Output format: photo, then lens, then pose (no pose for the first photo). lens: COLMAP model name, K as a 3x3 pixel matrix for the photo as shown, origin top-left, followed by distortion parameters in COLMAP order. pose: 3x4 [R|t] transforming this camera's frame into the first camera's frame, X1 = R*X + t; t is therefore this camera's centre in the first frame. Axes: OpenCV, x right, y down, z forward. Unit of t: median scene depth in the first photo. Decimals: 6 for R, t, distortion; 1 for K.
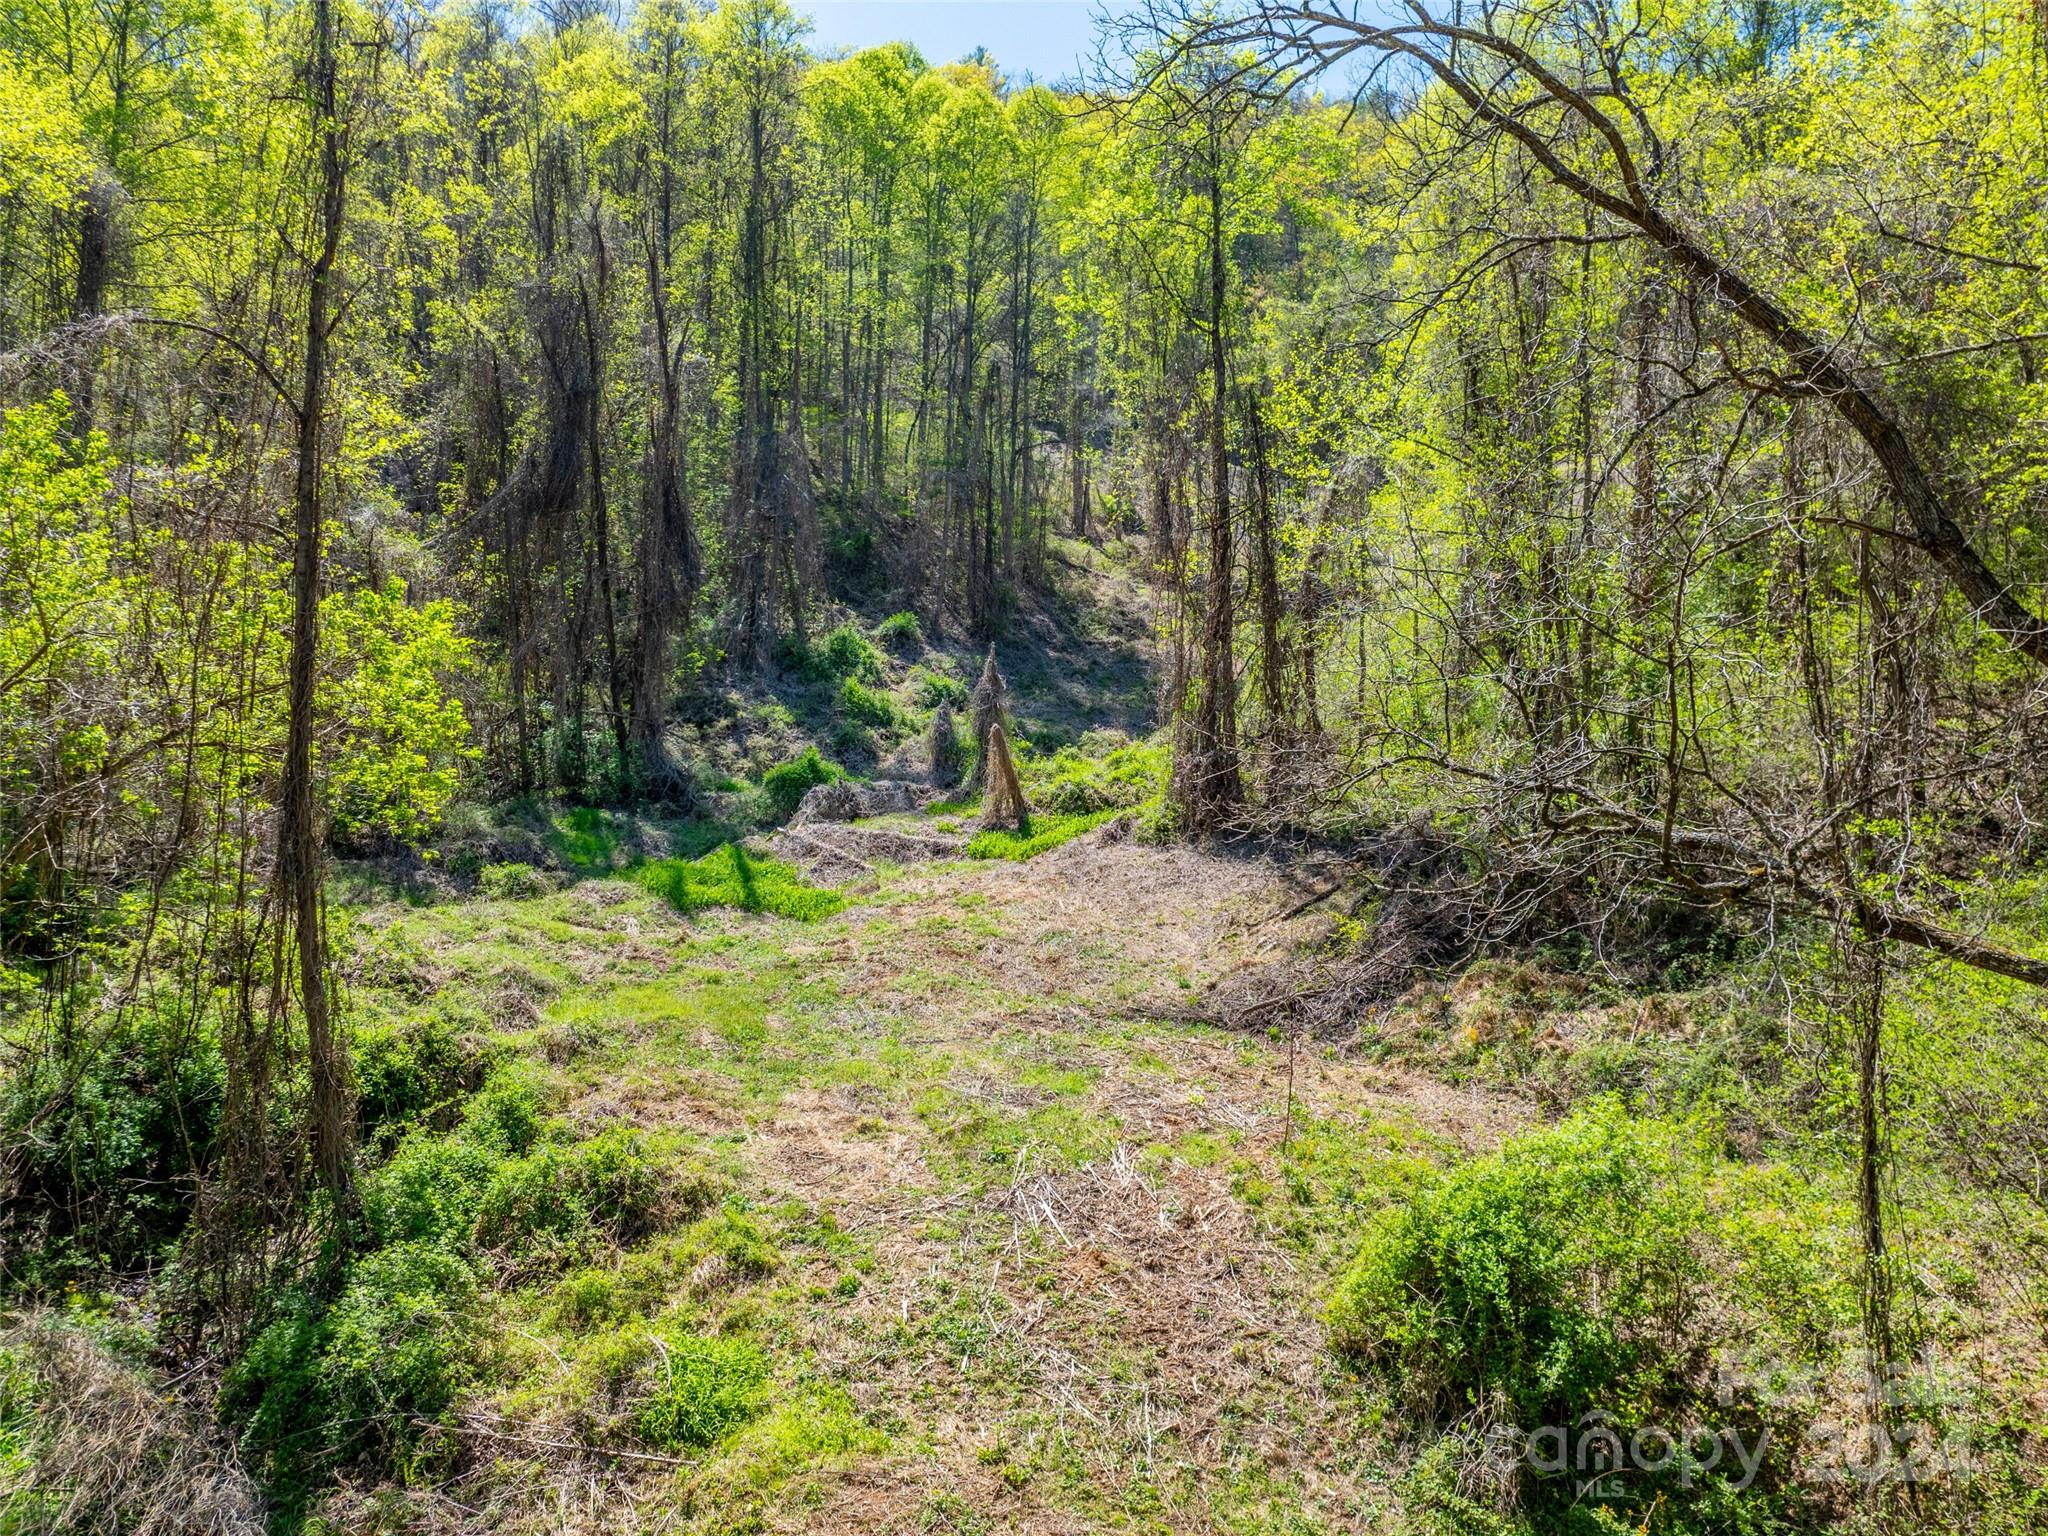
lens RADIAL K [[1458.9, 0, 1019.8], [0, 1458.9, 763.3], [0, 0, 1]] dist [-0.041846, 0.012594]
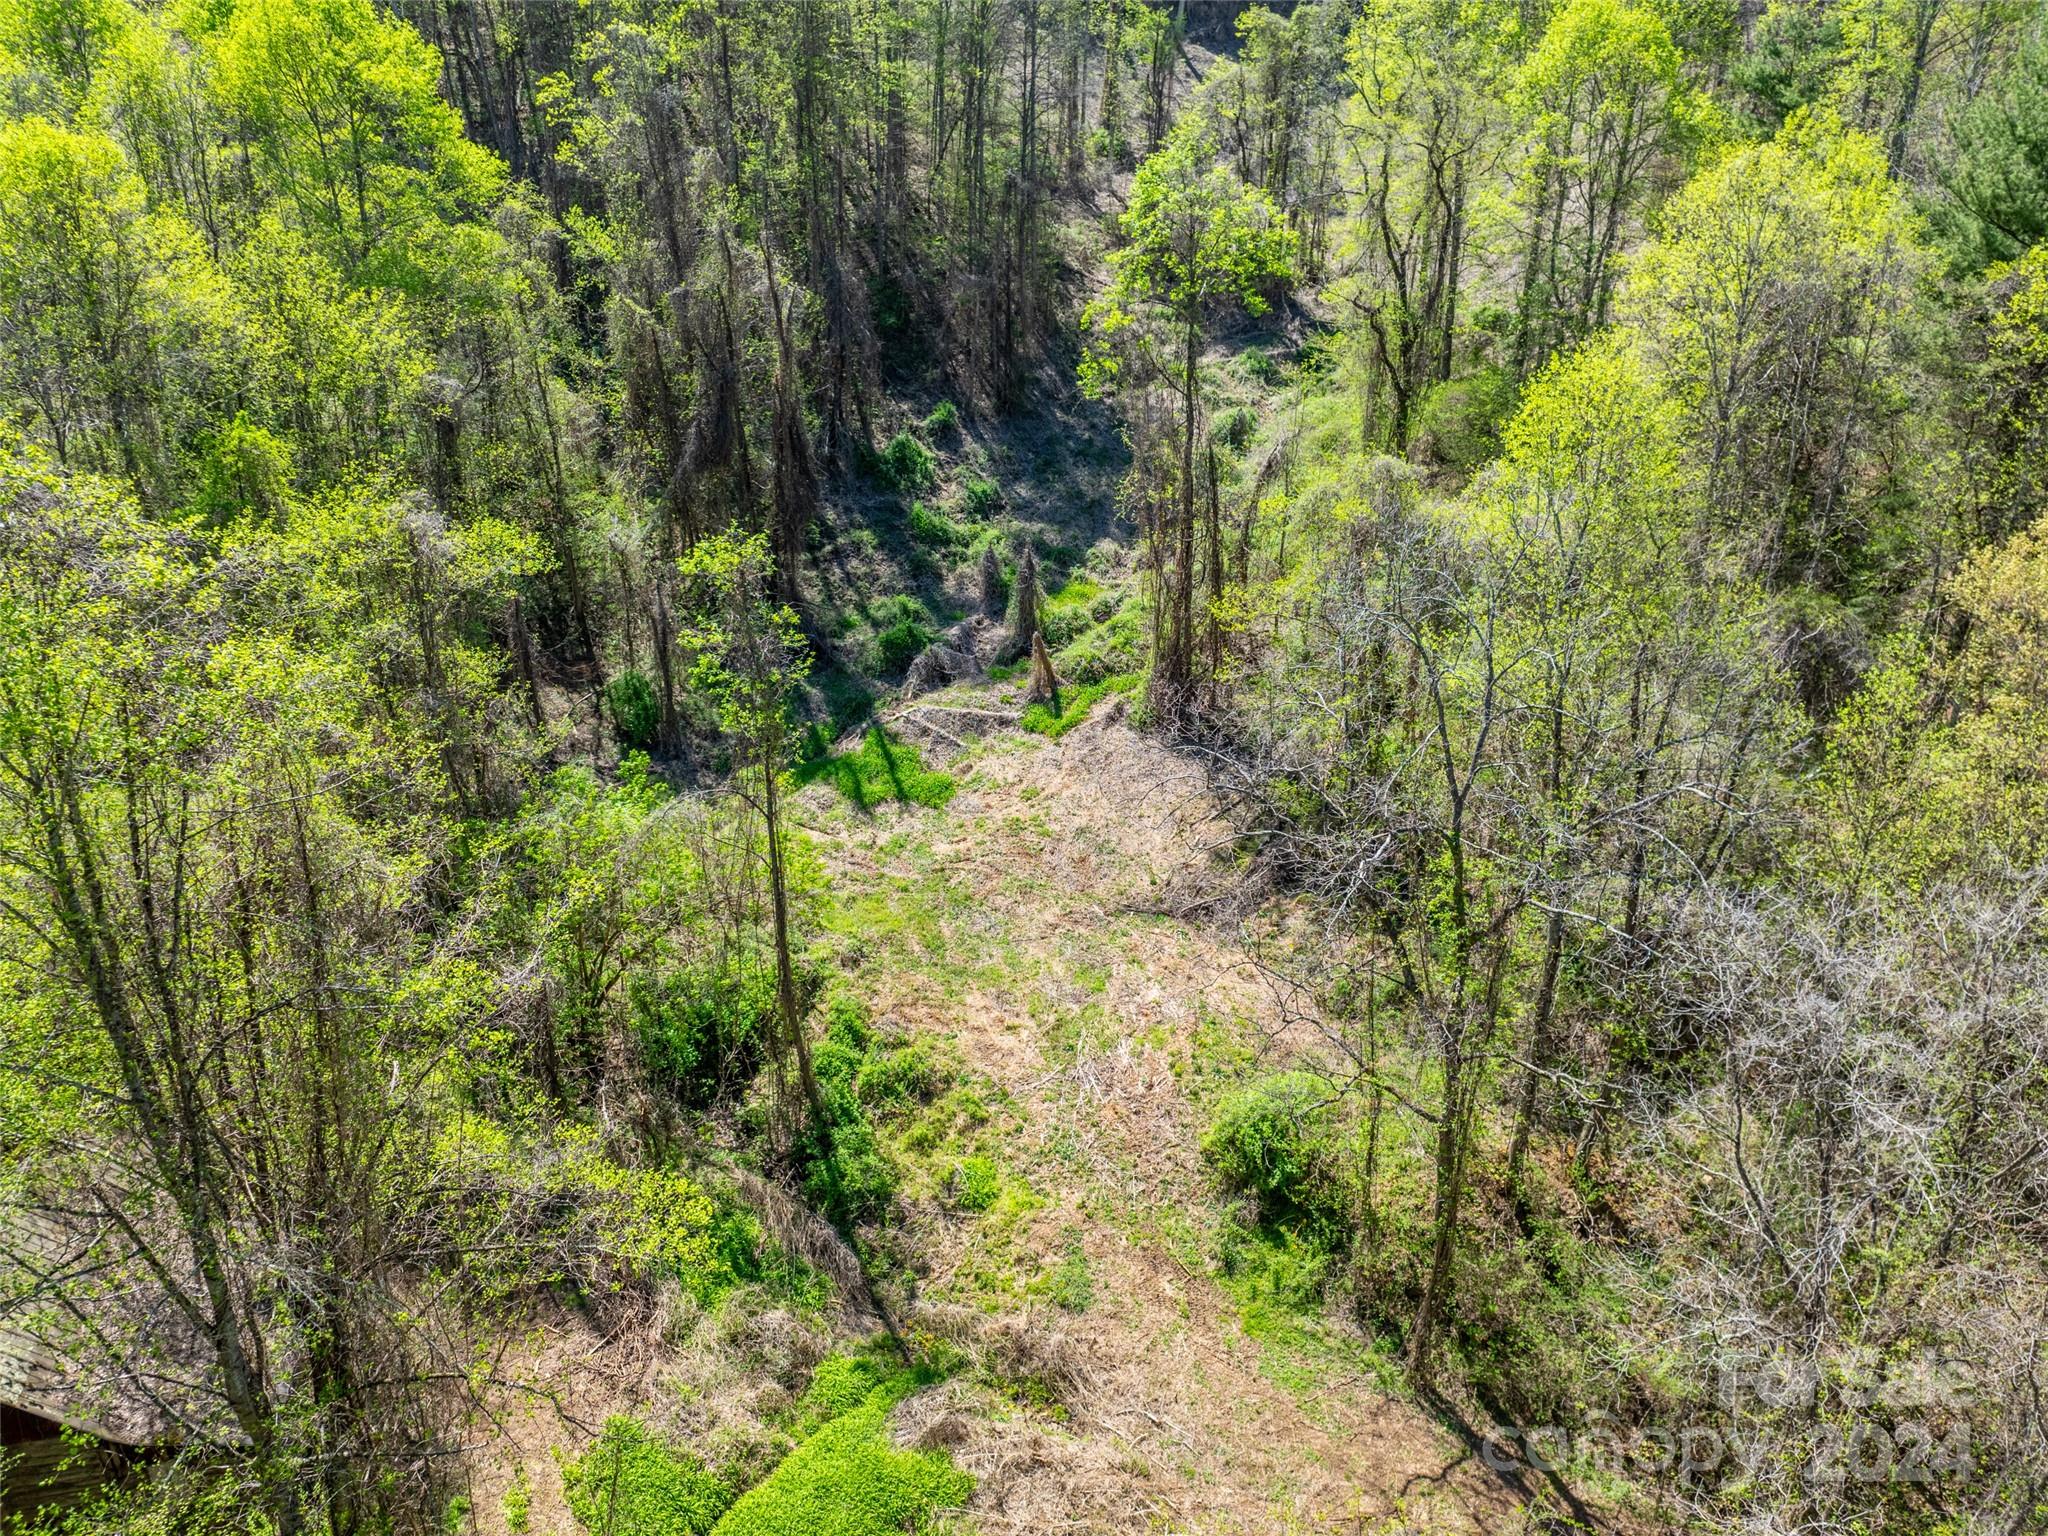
lens RADIAL K [[1458.9, 0, 1027.5], [0, 1458.9, 762.0], [0, 0, 1]] dist [-0.041846, 0.012594]
pose [[0.999622, -0.018807, 0.020055, -0.167151], [0.008603, 0.906782, 0.421513, -1.554578], [-0.026113, -0.421181, 0.906601, -1.265089]]
